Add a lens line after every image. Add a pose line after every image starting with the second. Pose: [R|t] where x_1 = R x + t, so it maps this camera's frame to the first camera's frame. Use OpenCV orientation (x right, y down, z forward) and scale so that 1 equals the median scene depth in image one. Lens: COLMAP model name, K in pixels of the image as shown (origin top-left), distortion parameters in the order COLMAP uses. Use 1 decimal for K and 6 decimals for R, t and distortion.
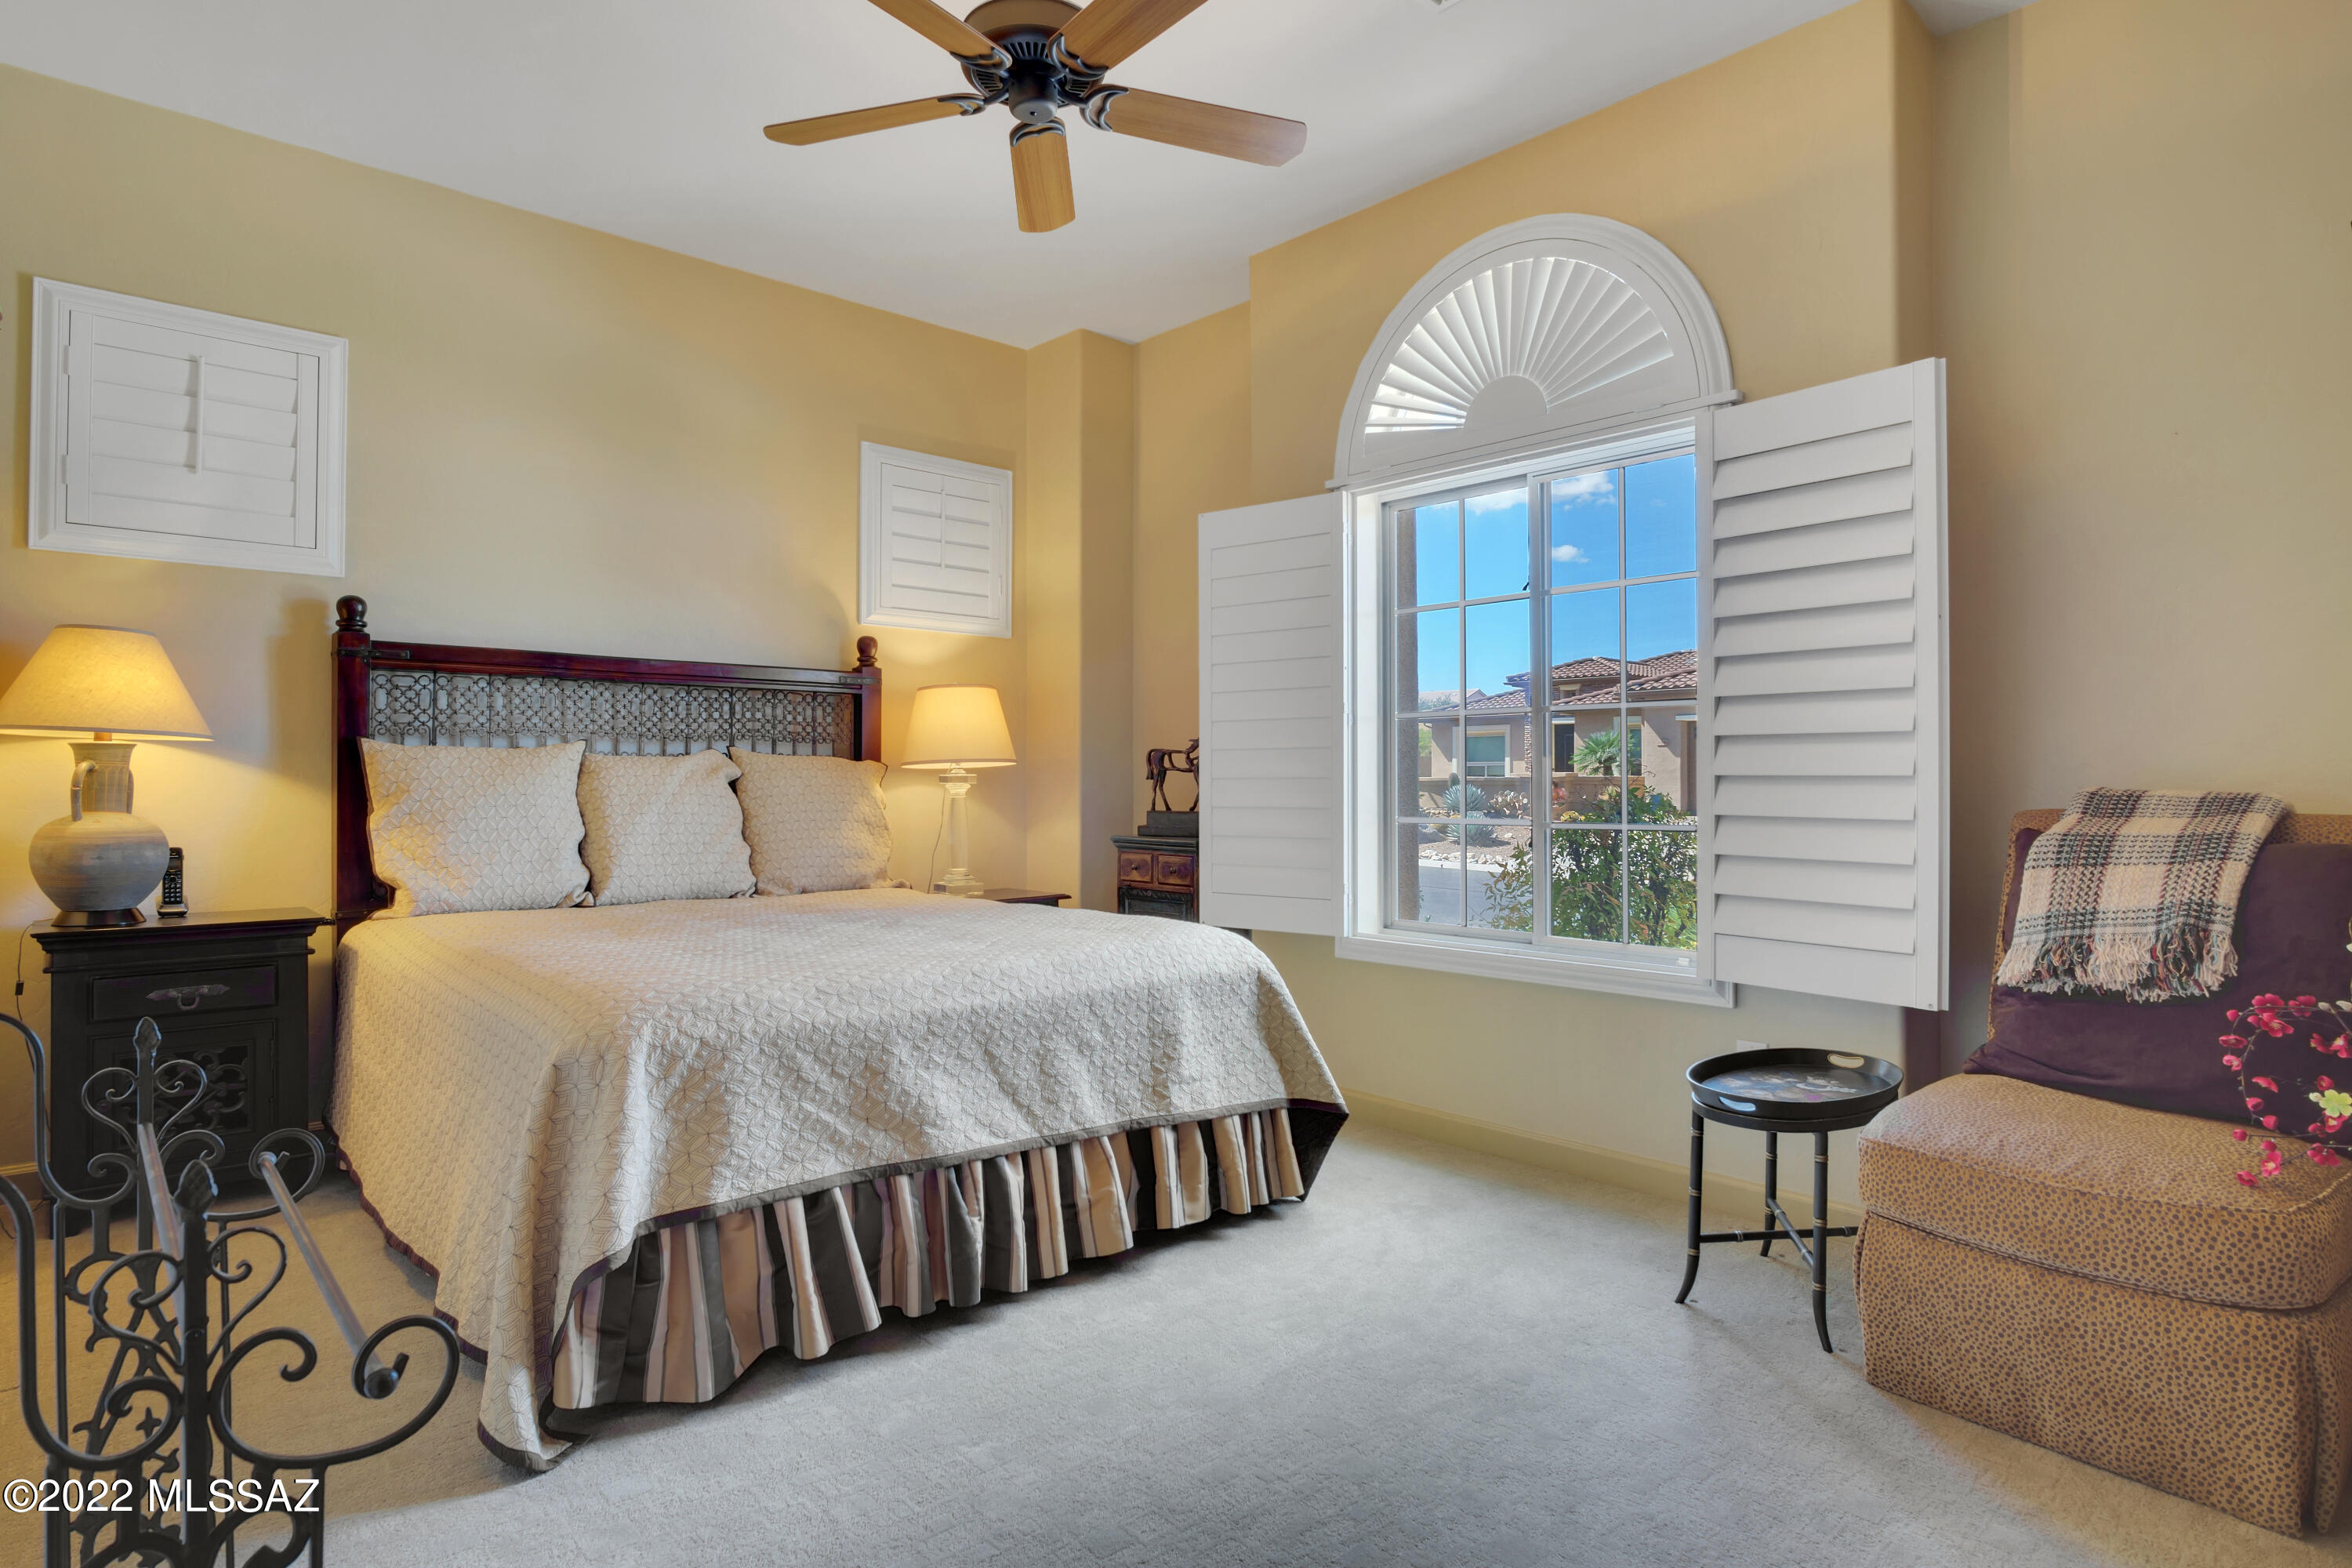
lens RADIAL K [[1266.2, 0, 1149.4], [0, 1266.2, 774.9], [0, 0, 1]] dist [-0.040377, 0.013547]
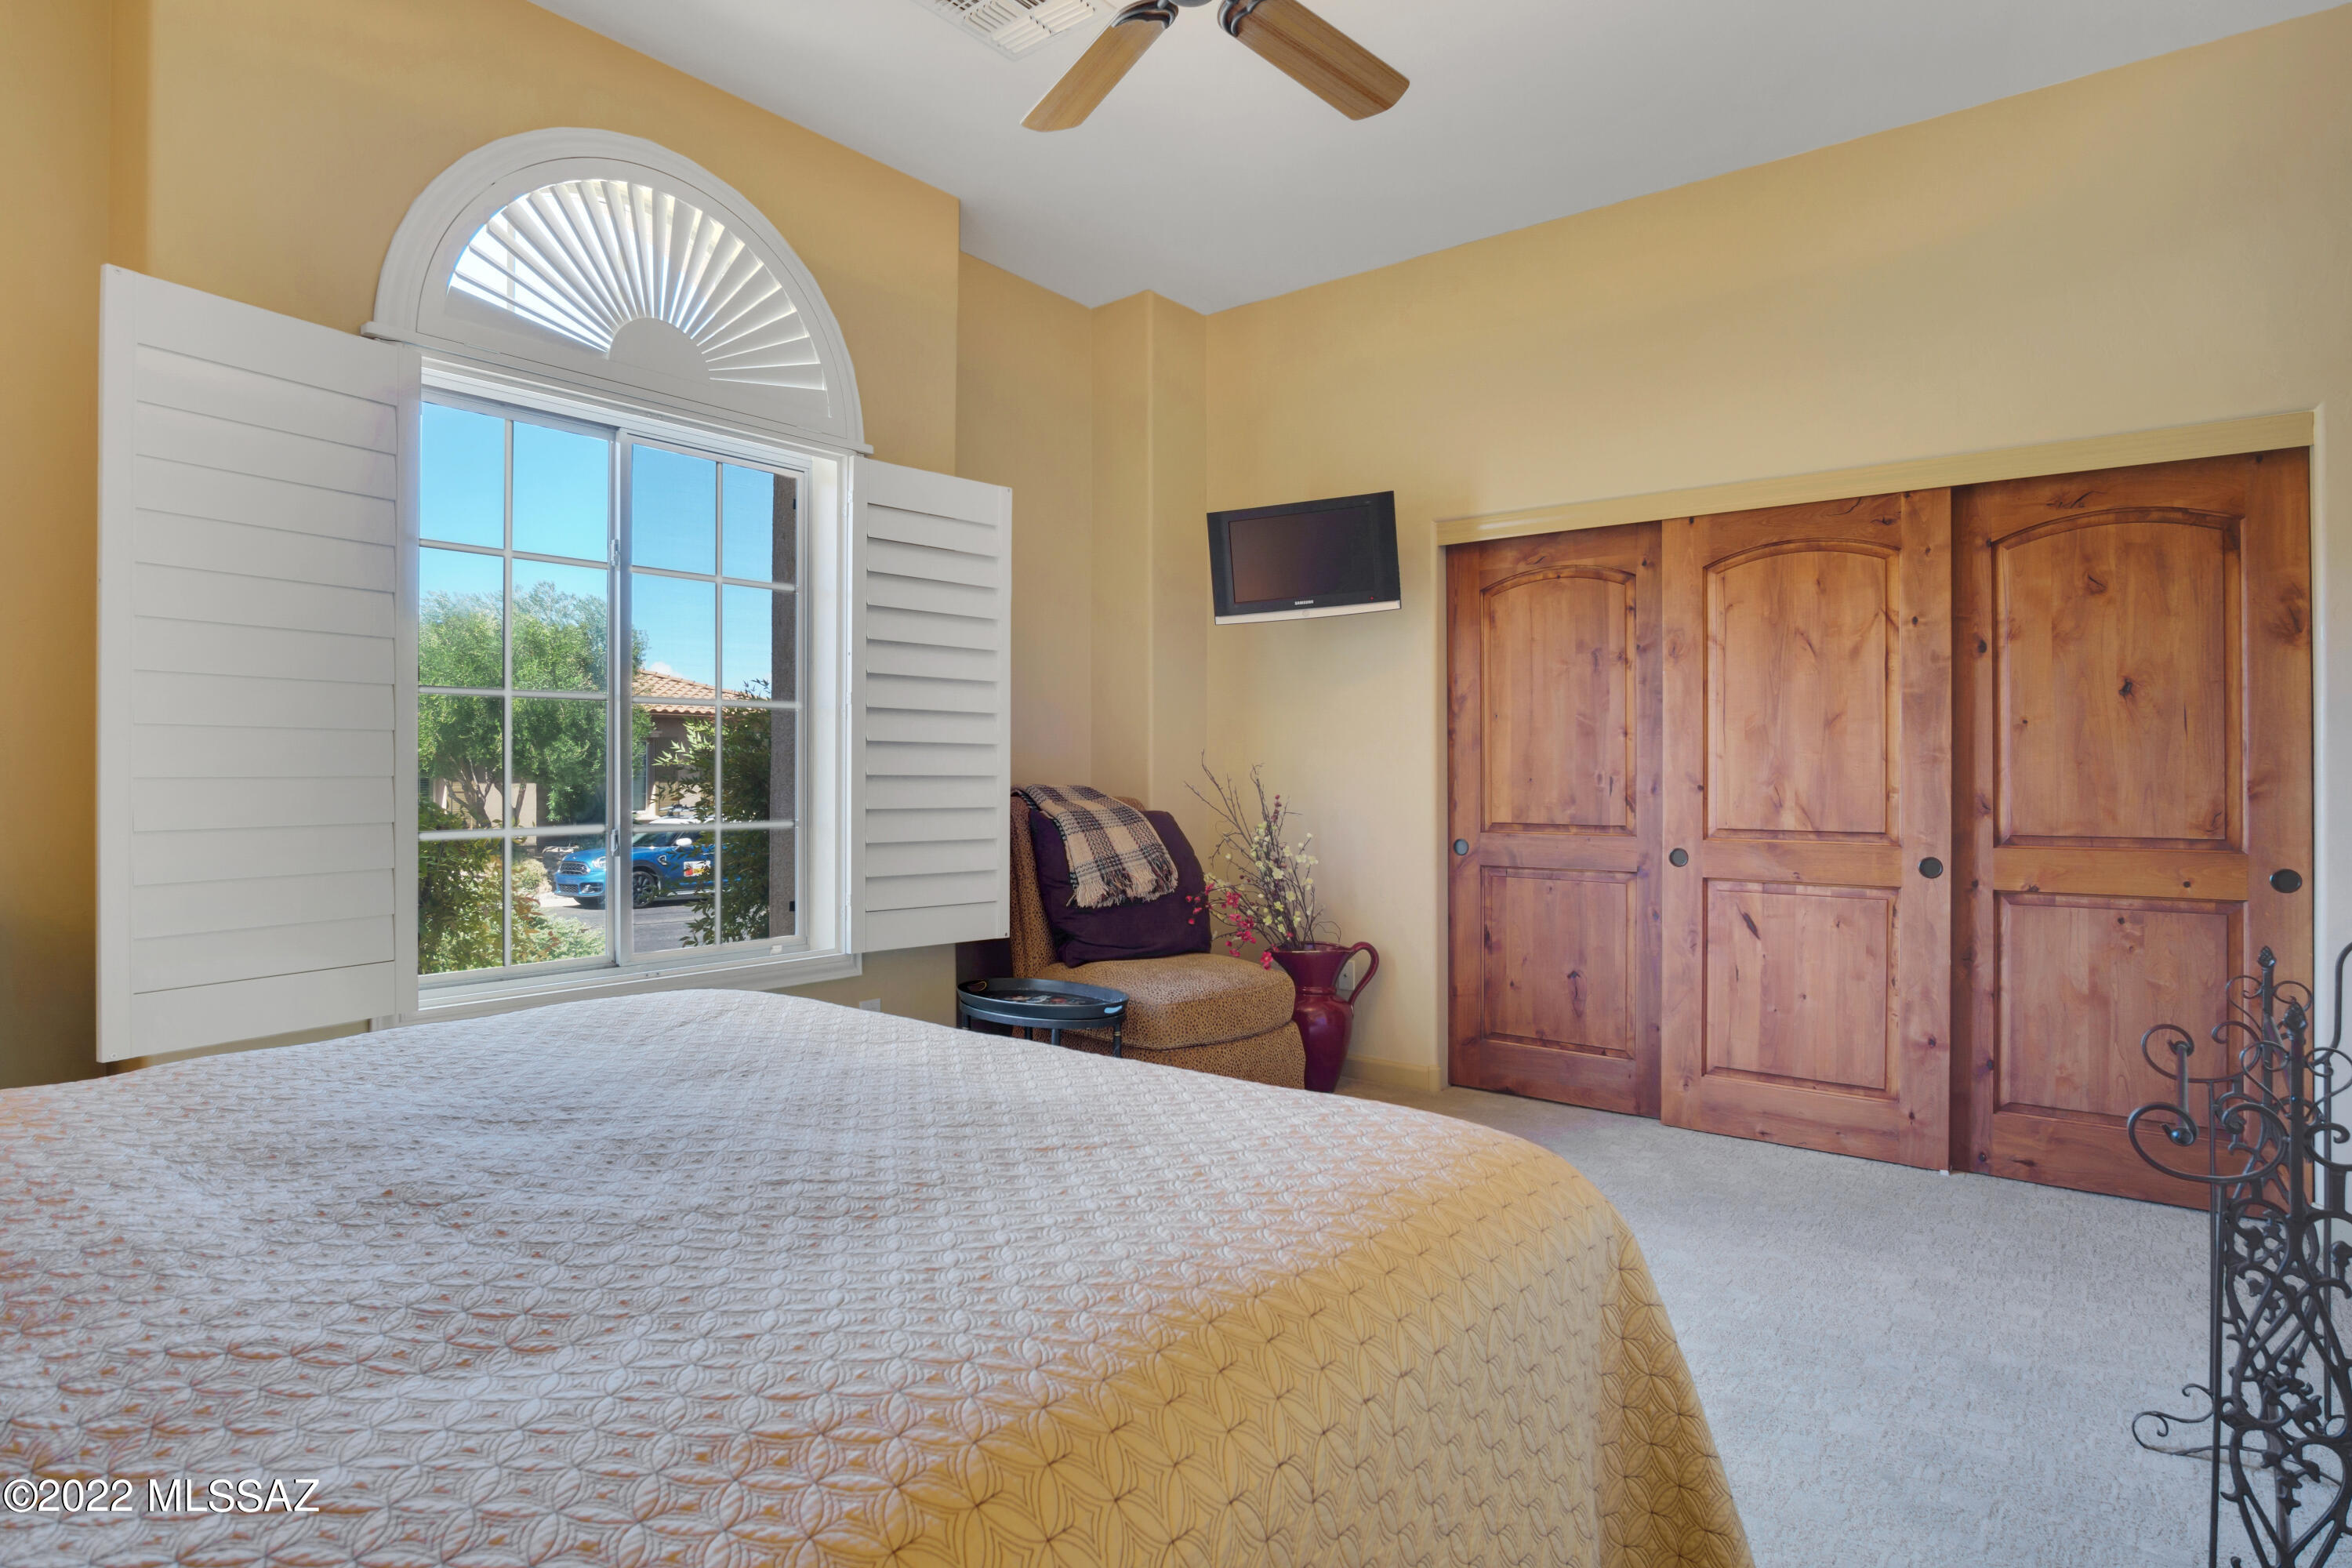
lens RADIAL K [[1266.2, 0, 1149.4], [0, 1266.2, 774.9], [0, 0, 1]] dist [-0.040377, 0.013547]
pose [[-0.162581, 0.003678, 0.986688, -0.673195], [-0.004167, 0.999982, -0.004414, 0.004150], [-0.986686, -0.004829, -0.162563, 0.852615]]
